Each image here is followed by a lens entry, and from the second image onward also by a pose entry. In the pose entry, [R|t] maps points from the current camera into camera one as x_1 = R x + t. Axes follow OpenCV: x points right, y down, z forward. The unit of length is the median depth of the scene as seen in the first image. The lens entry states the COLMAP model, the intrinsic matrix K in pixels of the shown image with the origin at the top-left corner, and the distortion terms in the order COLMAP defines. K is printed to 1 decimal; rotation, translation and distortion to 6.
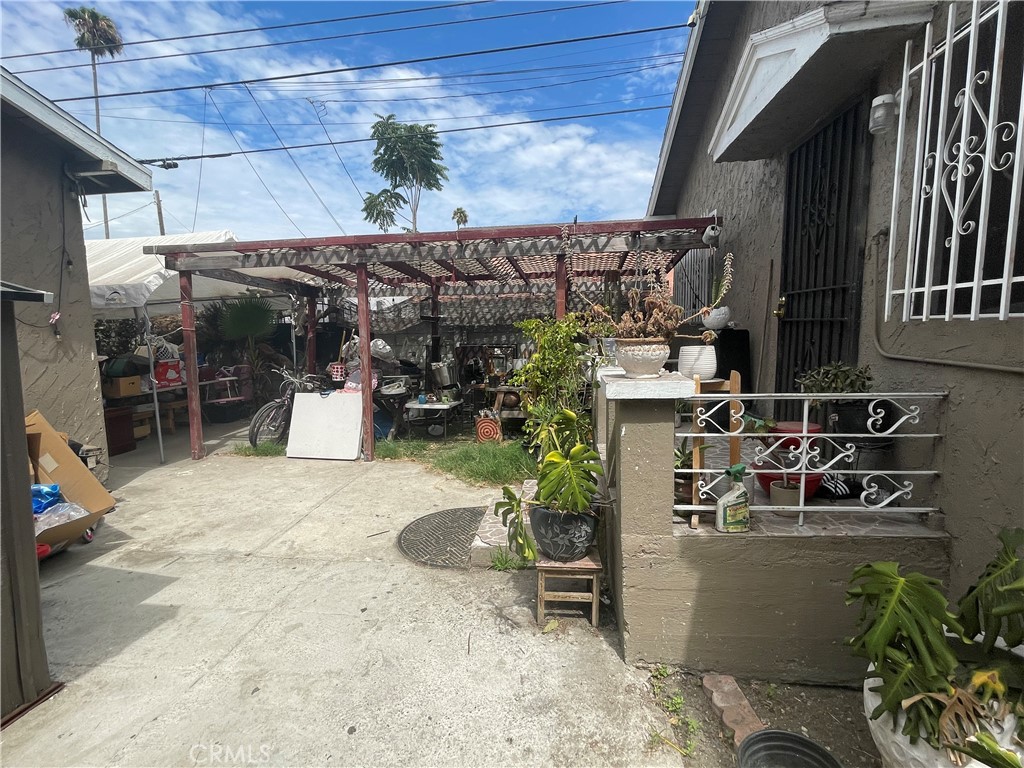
lens RADIAL K [[493.3, 0, 507.1], [0, 493.3, 384.9], [0, 0, 1]] dist [-0.006738, 0.003629]
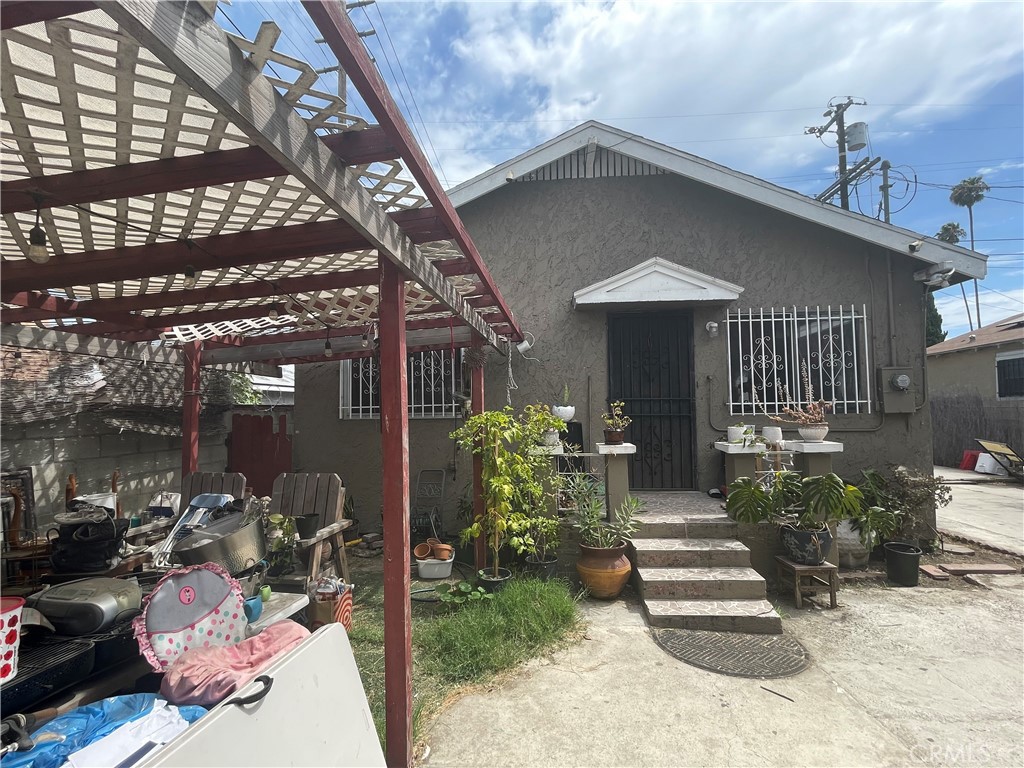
lens RADIAL K [[493.3, 0, 508.9], [0, 493.3, 387.9], [0, 0, 1]] dist [-0.006738, 0.003629]
pose [[-0.034763, 0.064957, 0.997282, -1.783547], [0.134199, 0.989152, -0.059749, -0.293349], [-0.990345, 0.131757, -0.043103, 2.395603]]
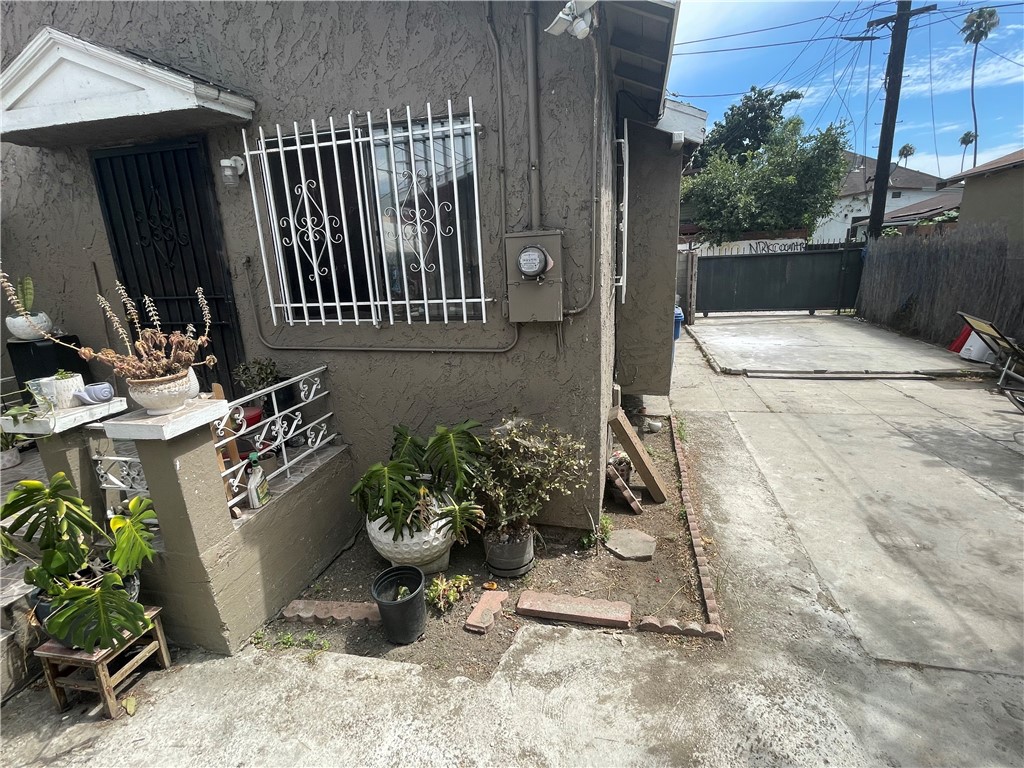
lens RADIAL K [[493.3, 0, 511.6], [0, 493.3, 386.1], [0, 0, 1]] dist [-0.006738, 0.003629]
pose [[0.119262, -0.243166, 0.962625, -0.649269], [0.159799, 0.961606, 0.223110, -0.187318], [-0.979919, 0.127218, 0.153540, 0.127144]]
